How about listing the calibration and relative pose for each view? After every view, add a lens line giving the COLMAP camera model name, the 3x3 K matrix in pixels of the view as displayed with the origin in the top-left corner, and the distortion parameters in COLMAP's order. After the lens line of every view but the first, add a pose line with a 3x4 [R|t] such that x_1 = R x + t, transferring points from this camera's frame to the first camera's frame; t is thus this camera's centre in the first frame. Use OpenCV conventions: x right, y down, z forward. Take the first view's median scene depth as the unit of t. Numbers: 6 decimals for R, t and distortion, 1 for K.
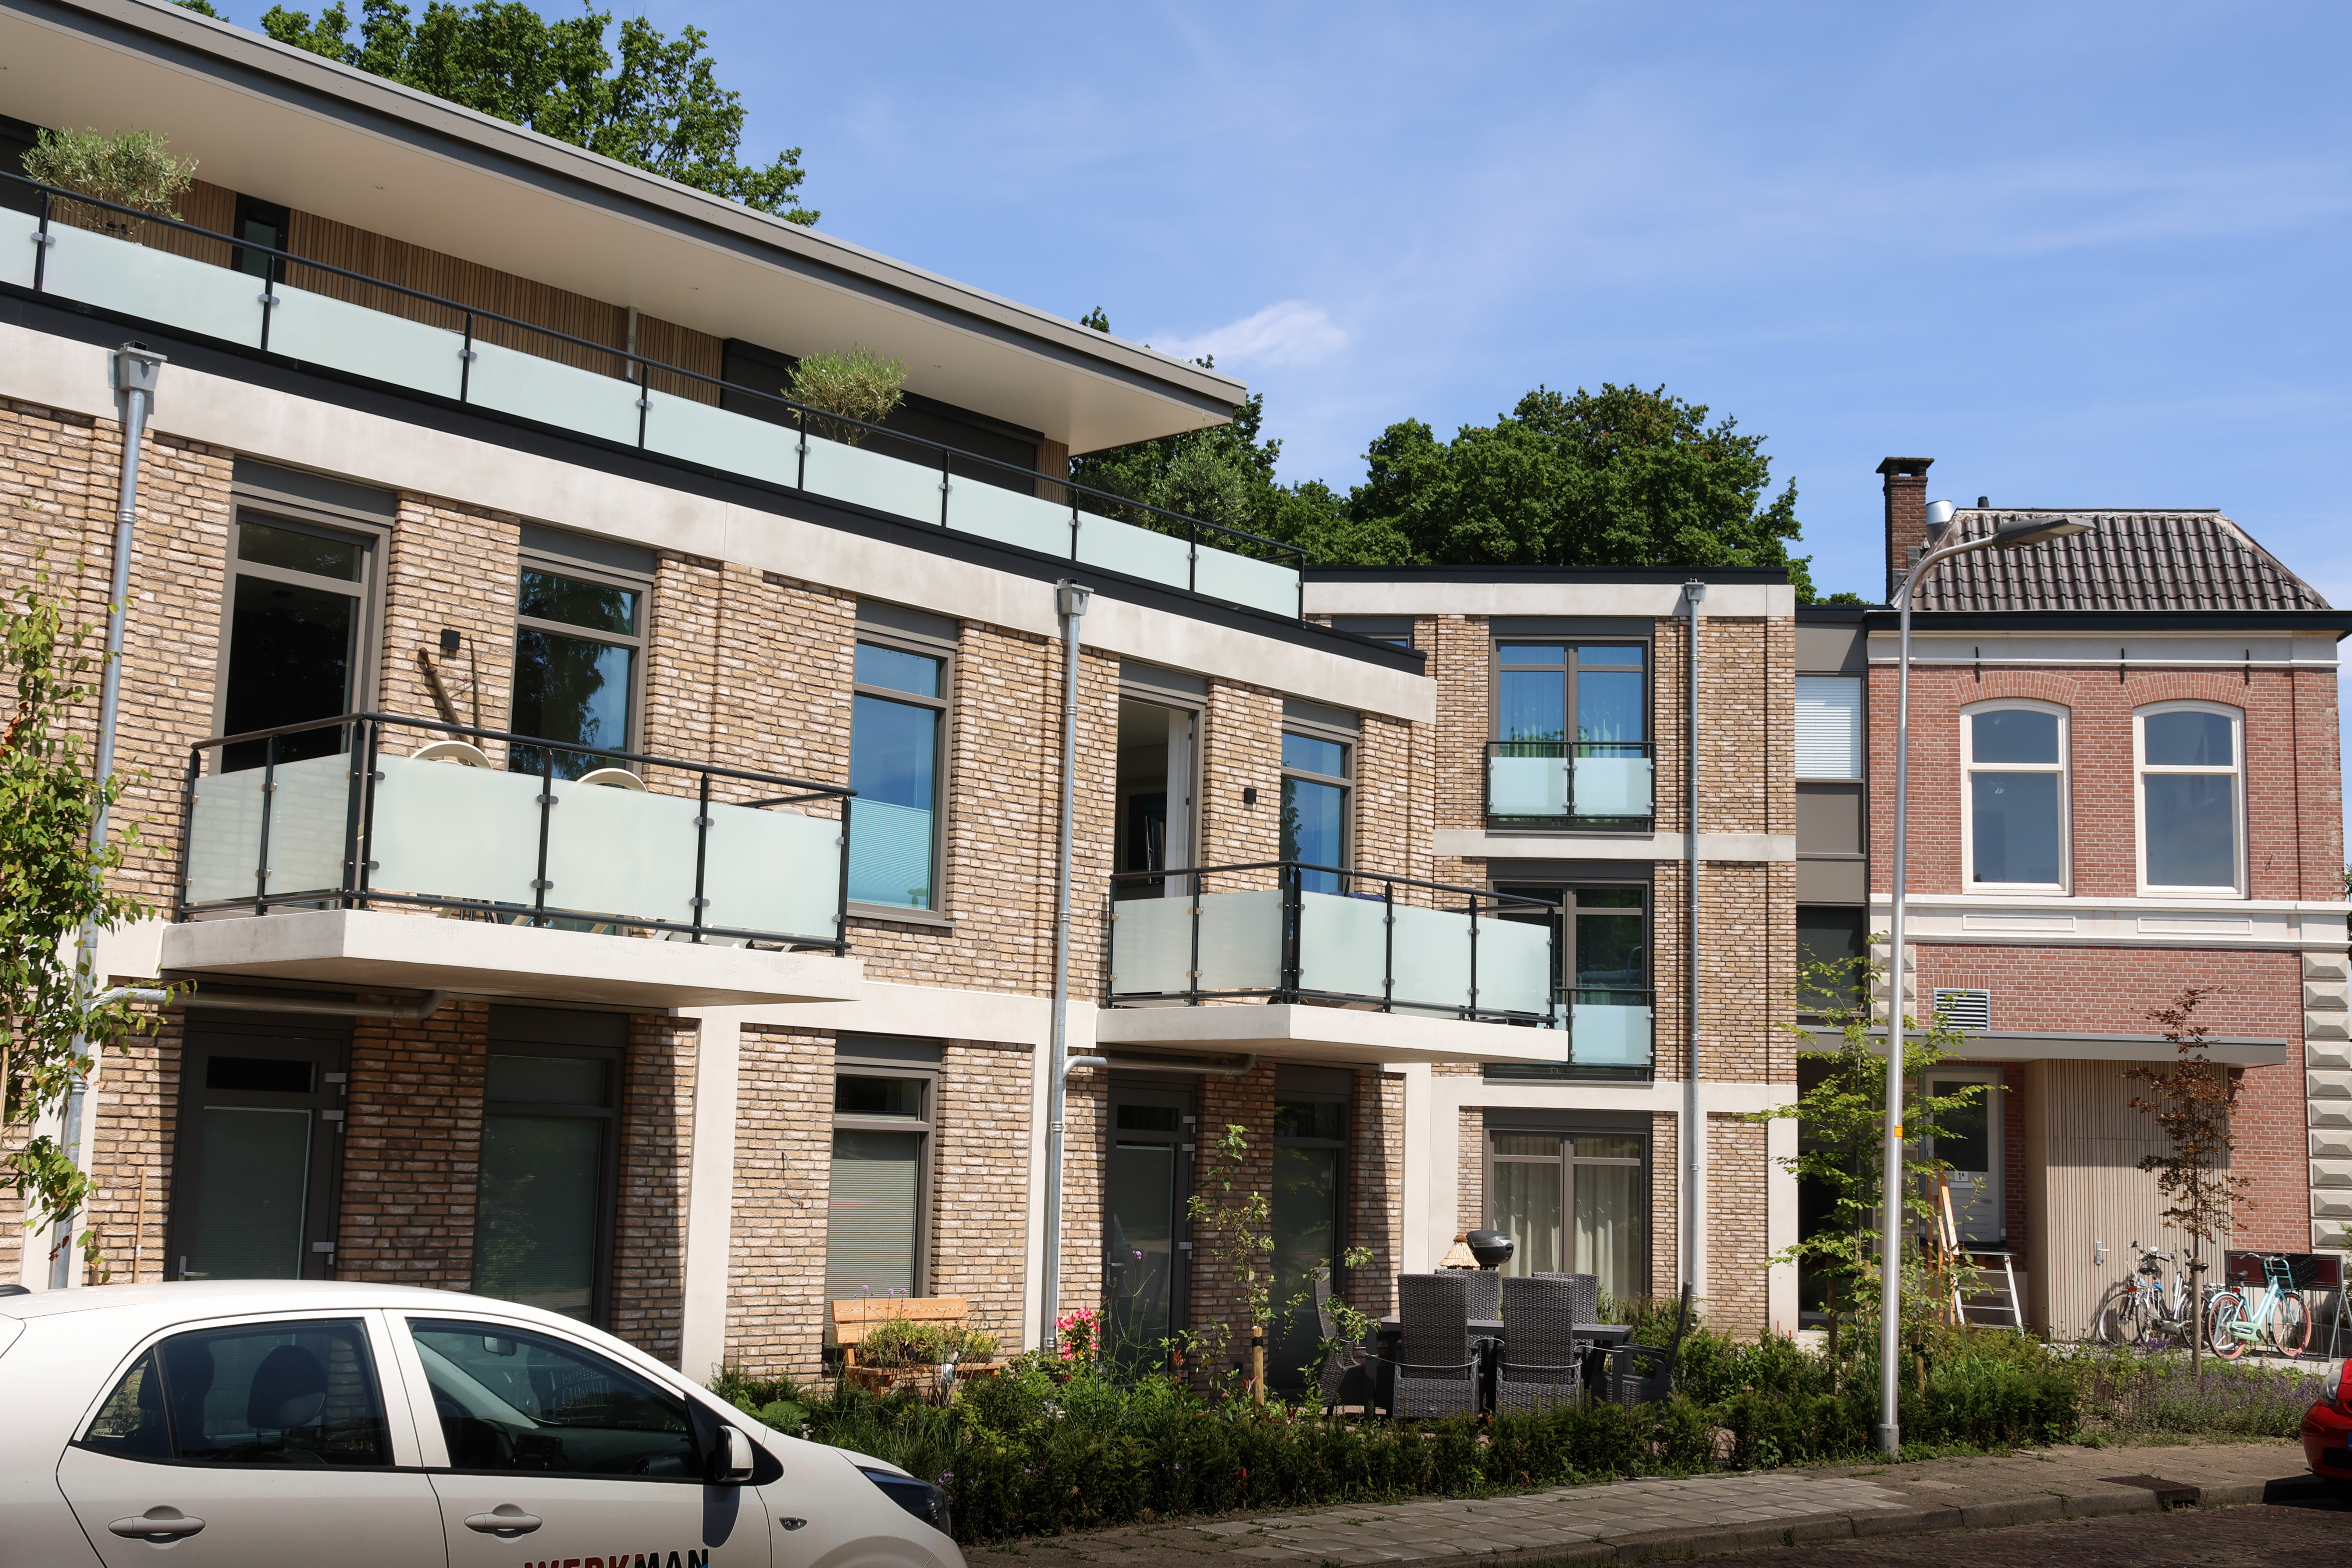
lens RADIAL K [[2664.3, 0, 1172.9], [0, 2664.3, 715.6], [0, 0, 1]] dist [-0.064436, -0.006348]
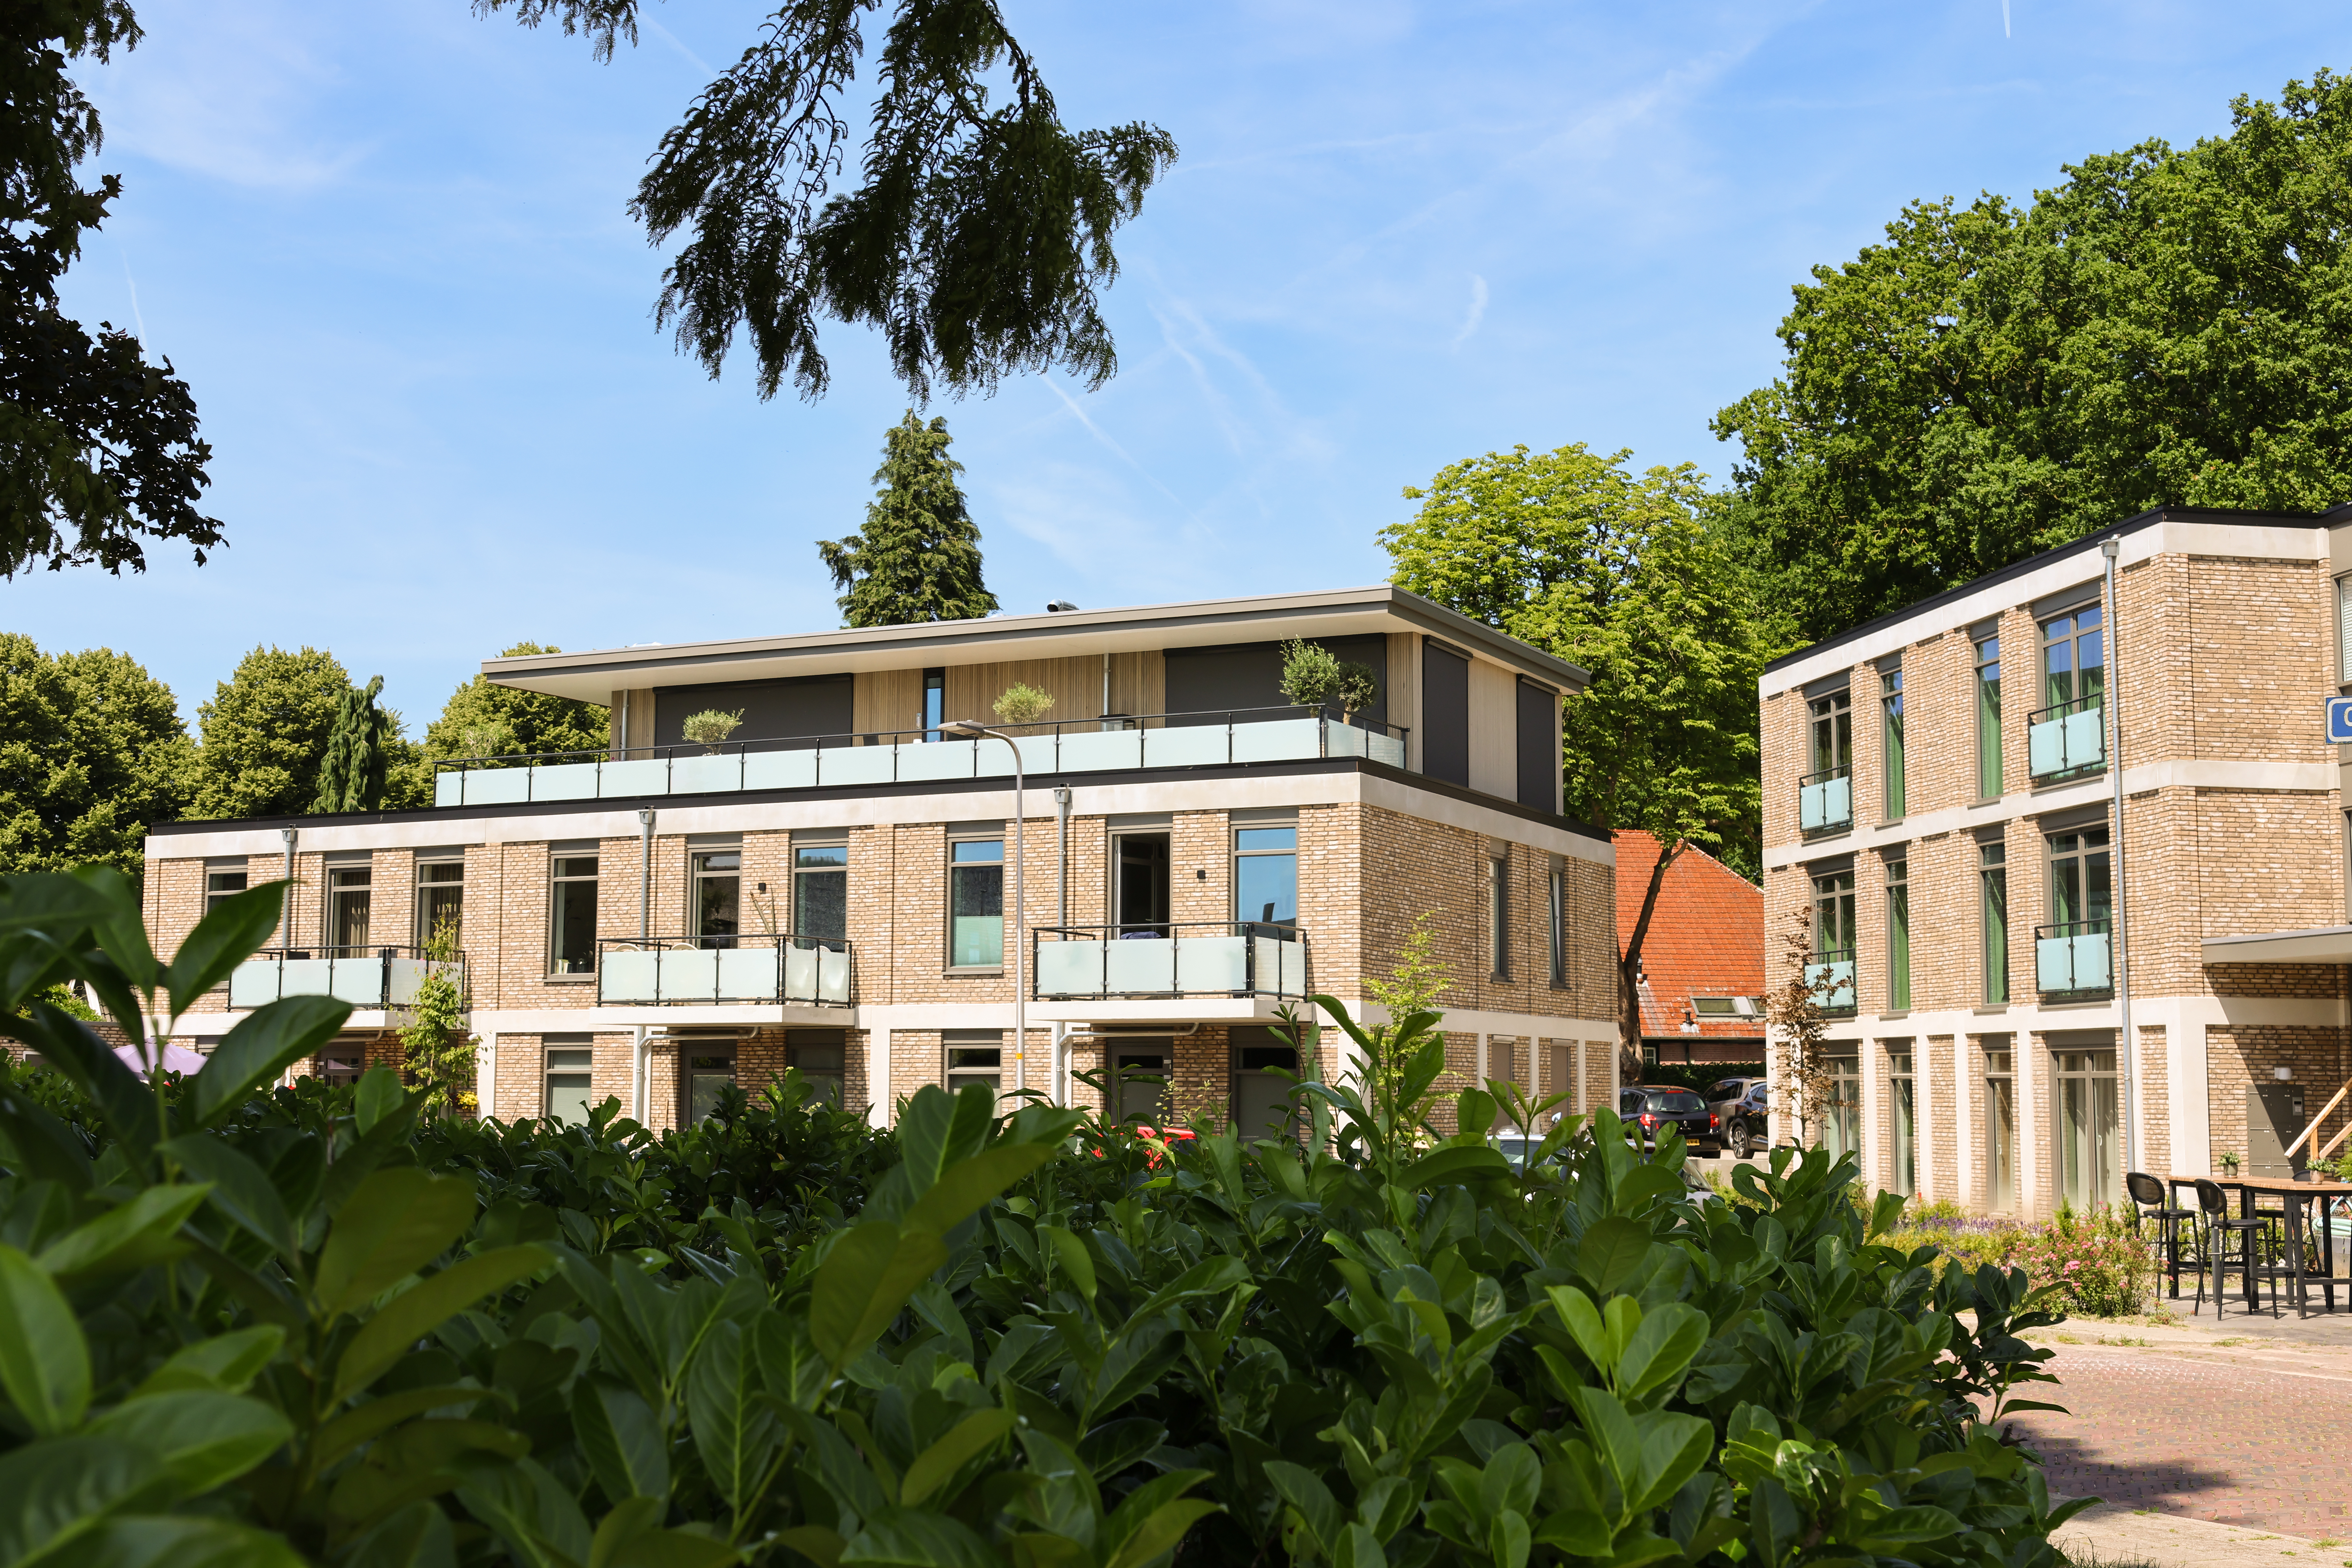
lens RADIAL K [[2792.6, 0, 1176.0], [0, 2792.6, 784.0], [0, 0, 1]] dist [-0.047334, 0.025766]
pose [[0.271513, -0.133787, -0.953091, 1.181481], [0.164305, 0.982197, -0.091066, 0.090349], [0.948306, -0.131872, 0.288661, 0.312194]]
